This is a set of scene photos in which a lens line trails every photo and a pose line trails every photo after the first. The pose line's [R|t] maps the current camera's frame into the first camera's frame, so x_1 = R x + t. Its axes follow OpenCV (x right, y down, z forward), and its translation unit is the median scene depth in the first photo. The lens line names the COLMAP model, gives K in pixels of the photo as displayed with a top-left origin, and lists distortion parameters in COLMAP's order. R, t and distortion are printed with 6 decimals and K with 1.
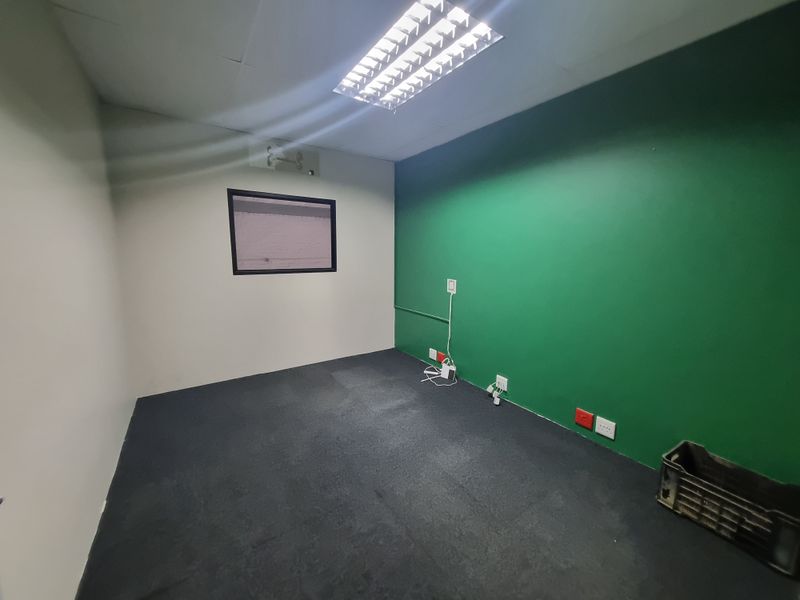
lens RADIAL K [[310.9, 0, 404.6], [0, 310.9, 301.3], [0, 0, 1]] dist [-0.000974, 0.000257]
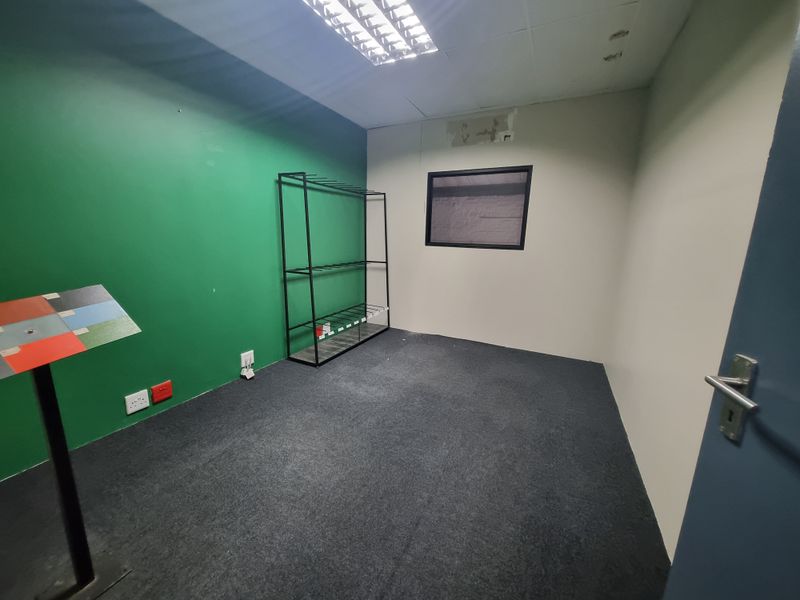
lens RADIAL K [[310.9, 0, 402.2], [0, 310.9, 295.3], [0, 0, 1]] dist [-0.000974, 0.000257]
pose [[0.460523, 0.179553, -0.869298, 0.489132], [-0.150447, 0.980948, 0.122913, -0.030142], [0.874805, 0.074179, 0.478763, 0.353686]]
